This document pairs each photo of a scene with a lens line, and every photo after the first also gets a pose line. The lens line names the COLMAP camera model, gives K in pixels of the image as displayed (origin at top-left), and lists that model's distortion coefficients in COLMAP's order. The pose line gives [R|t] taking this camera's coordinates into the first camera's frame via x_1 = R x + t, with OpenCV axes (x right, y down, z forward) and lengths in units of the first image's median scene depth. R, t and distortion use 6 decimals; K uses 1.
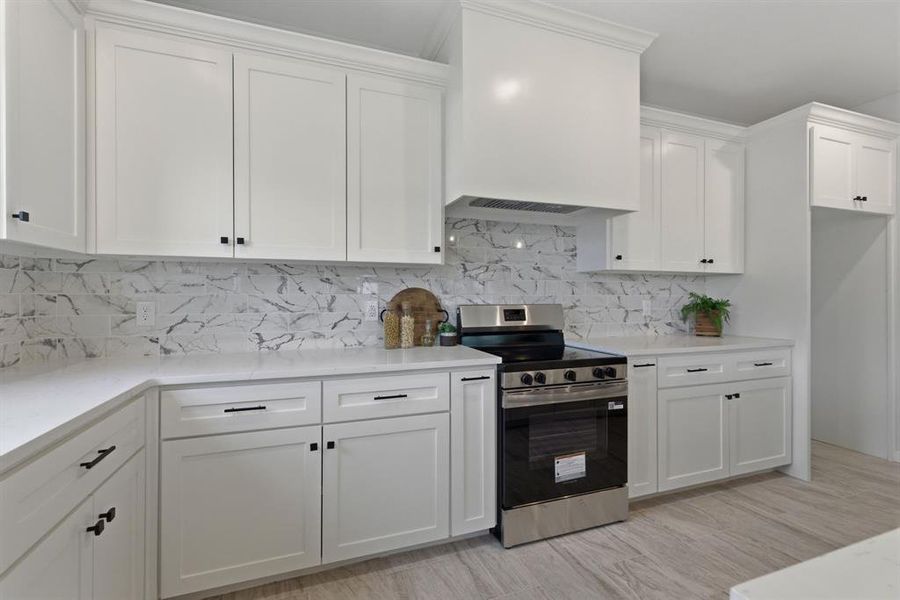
lens RADIAL K [[392.8, 0, 440.8], [0, 392.8, 296.0], [0, 0, 1]] dist [0.003094, 0.001158]
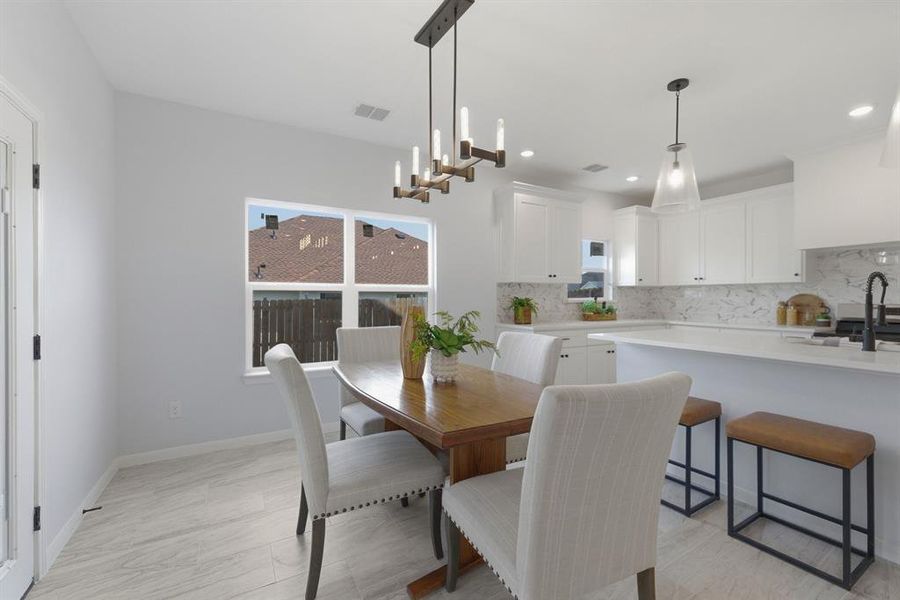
lens RADIAL K [[392.8, 0, 441.8], [0, 392.8, 293.1], [0, 0, 1]] dist [0.003094, 0.001158]
pose [[0.163526, -0.013970, -0.986440, 1.593922], [-0.000727, 0.999898, -0.014281, 0.003467], [0.986539, 0.003053, 0.163499, -1.045891]]
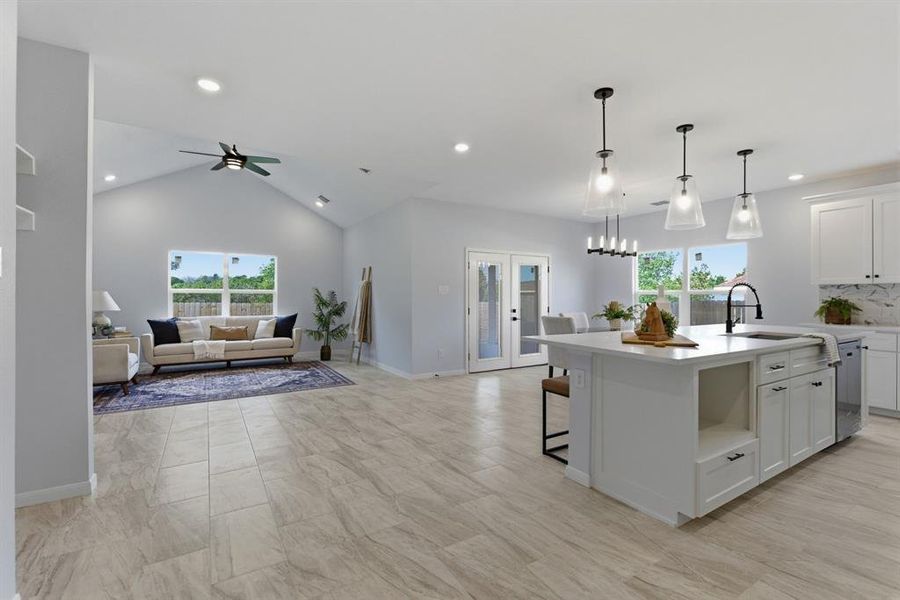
lens RADIAL K [[392.8, 0, 452.4], [0, 392.8, 295.2], [0, 0, 1]] dist [0.003094, 0.001158]
pose [[-0.979199, -0.003452, -0.202871, 2.164927], [-0.003247, 0.999994, -0.001344, -0.009772], [0.202874, -0.000657, -0.979205, 1.401876]]
